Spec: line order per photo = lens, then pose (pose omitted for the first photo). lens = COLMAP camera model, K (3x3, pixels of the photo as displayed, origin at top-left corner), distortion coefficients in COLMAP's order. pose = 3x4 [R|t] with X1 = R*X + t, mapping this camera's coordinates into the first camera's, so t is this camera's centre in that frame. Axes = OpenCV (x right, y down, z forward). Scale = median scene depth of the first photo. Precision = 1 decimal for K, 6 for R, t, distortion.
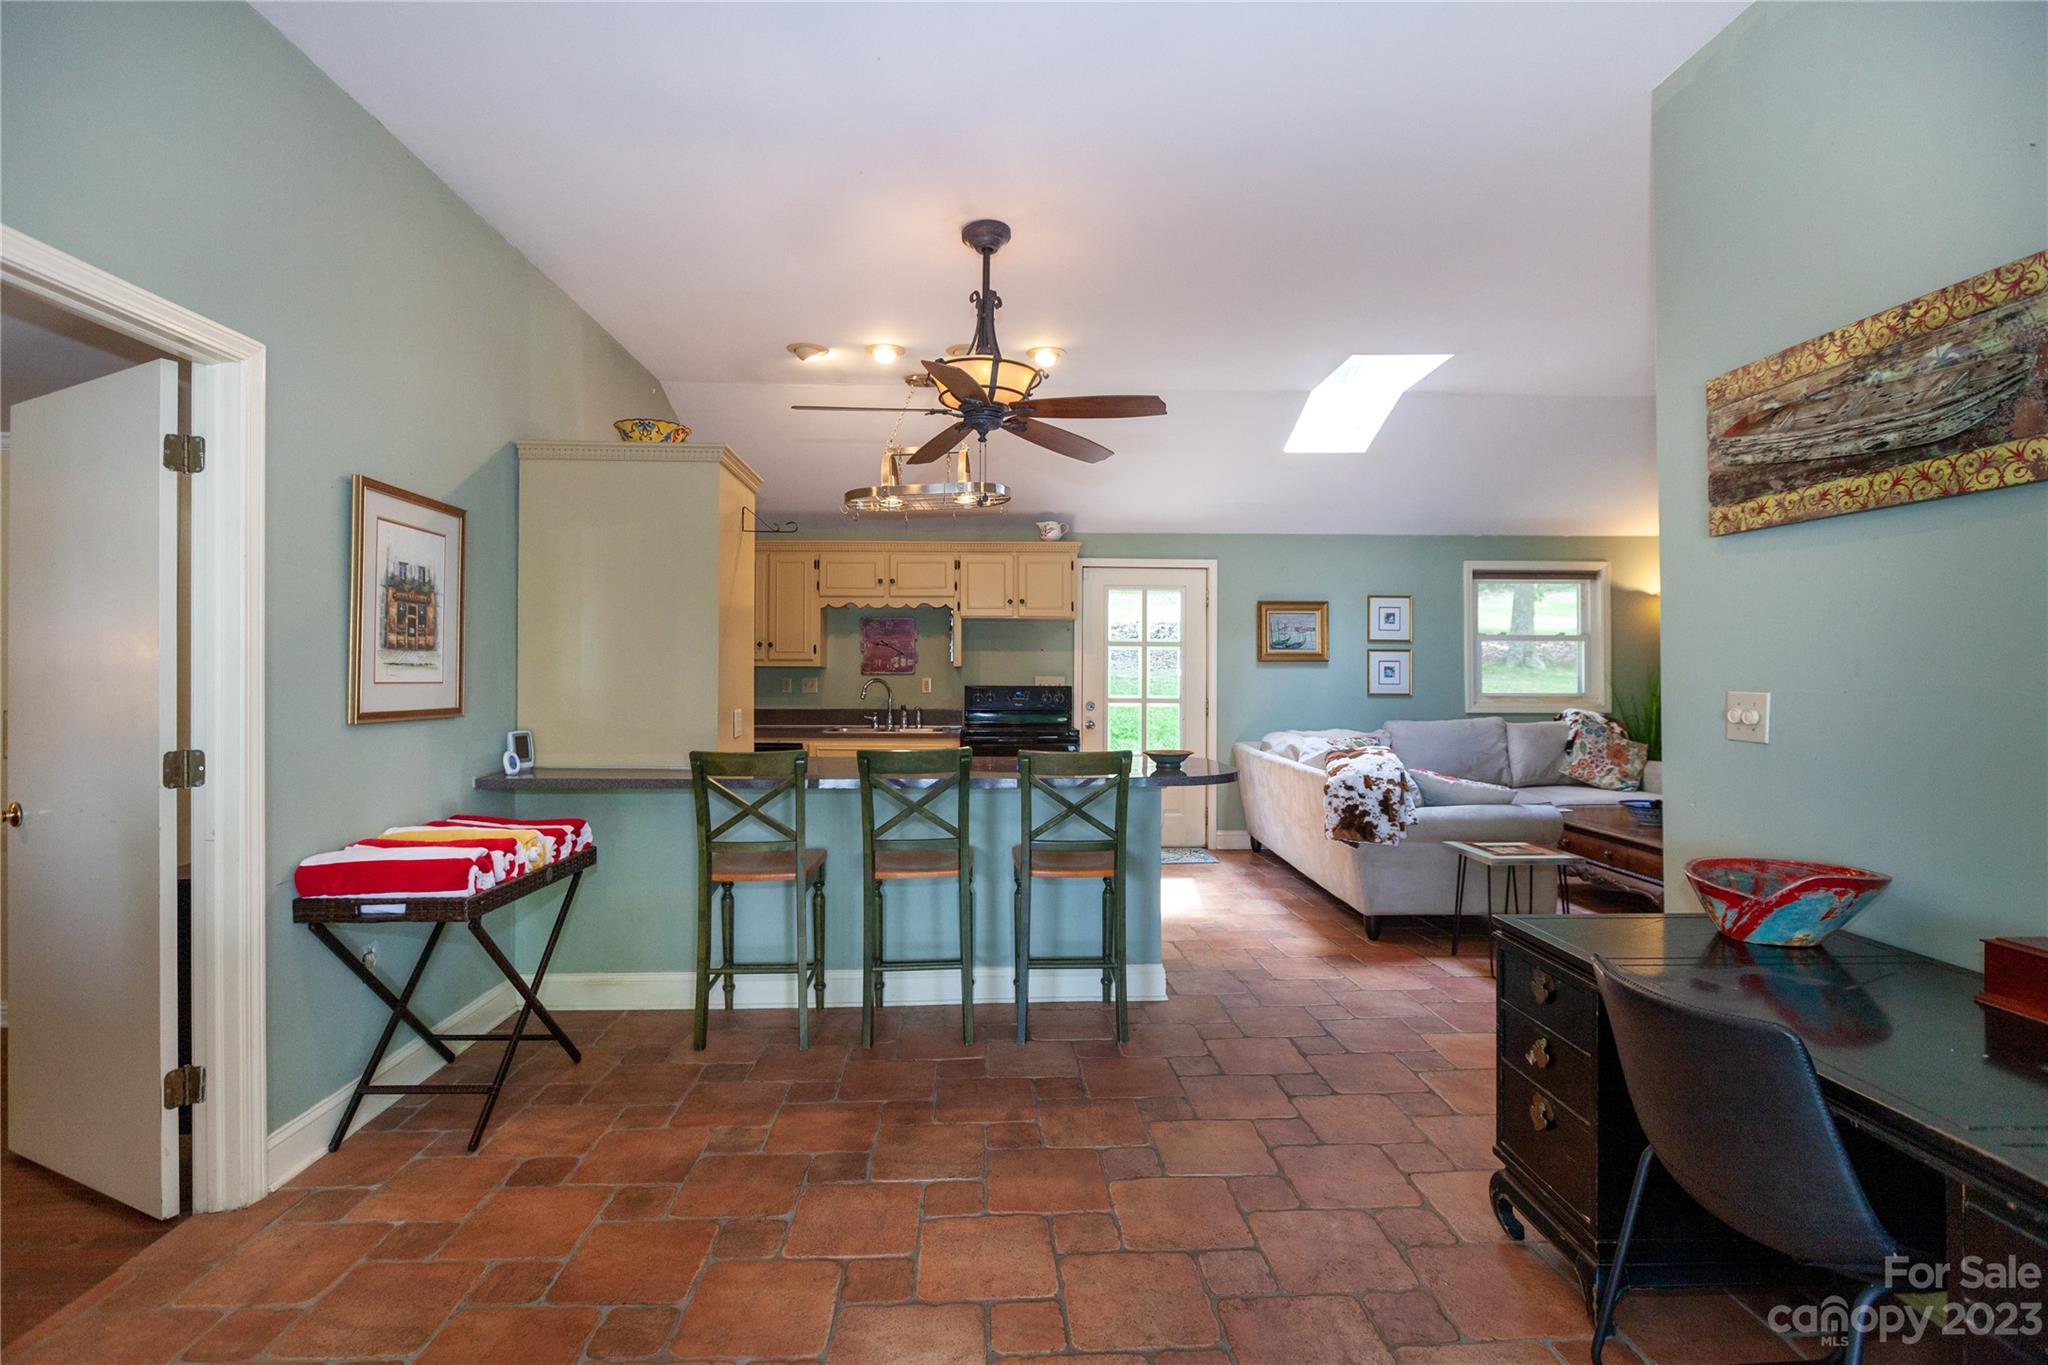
lens RADIAL K [[932.7, 0, 1017.2], [0, 932.7, 666.3], [0, 0, 1]] dist [-0.011553, -0.002179]
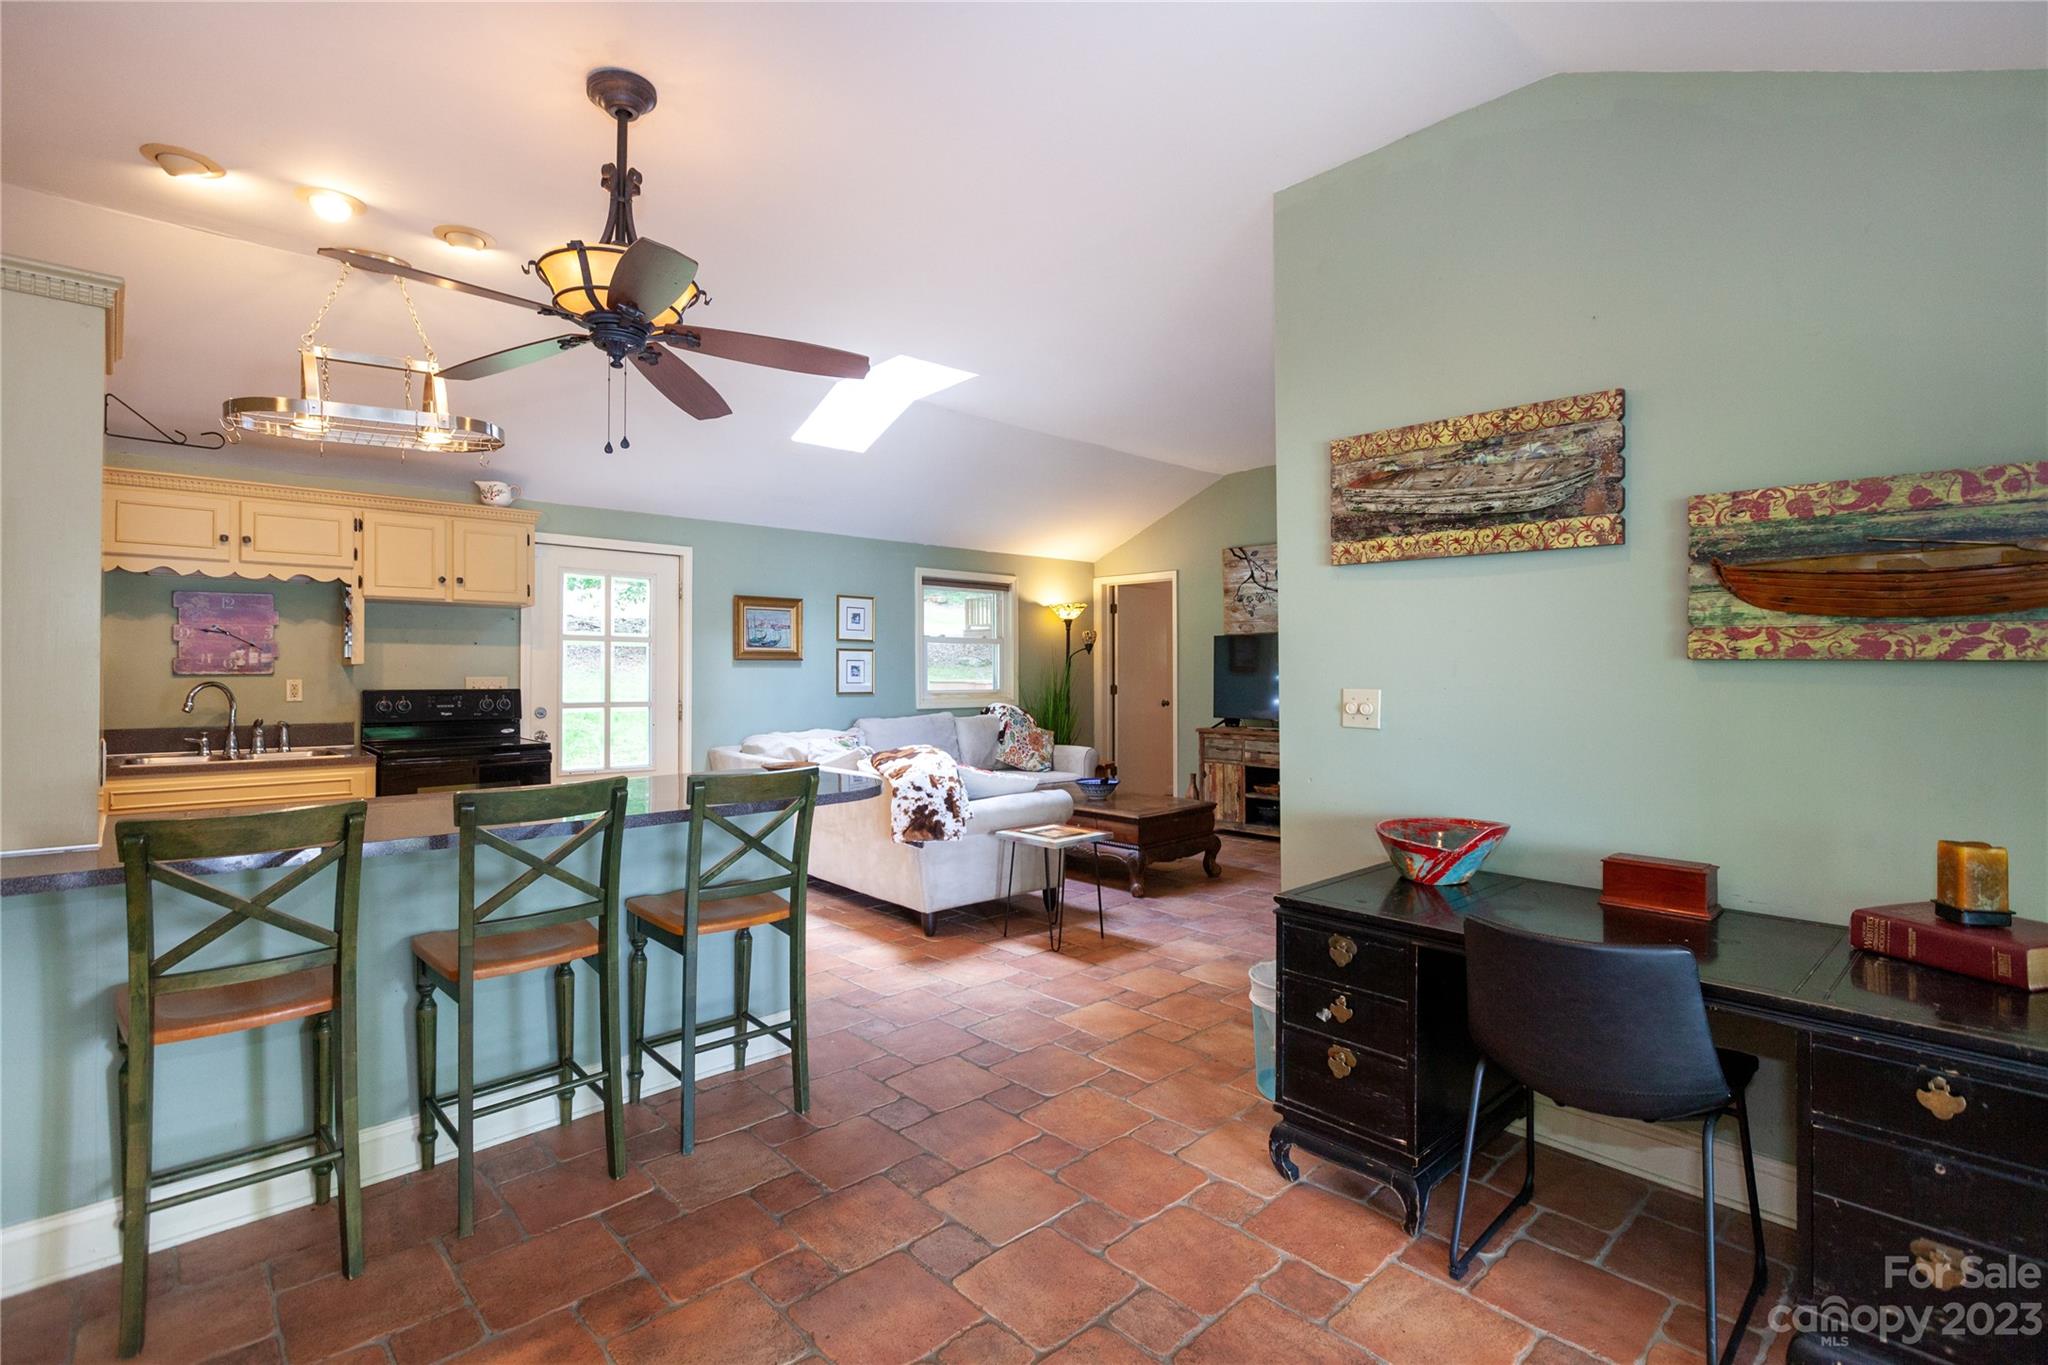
lens RADIAL K [[932.7, 0, 1017.2], [0, 932.7, 666.3], [0, 0, 1]] dist [-0.011553, -0.002179]
pose [[0.760946, 0.002328, 0.648811, -0.238878], [-0.004021, 0.999991, 0.001128, -0.002071], [-0.648803, -0.003467, 0.760949, 0.193956]]
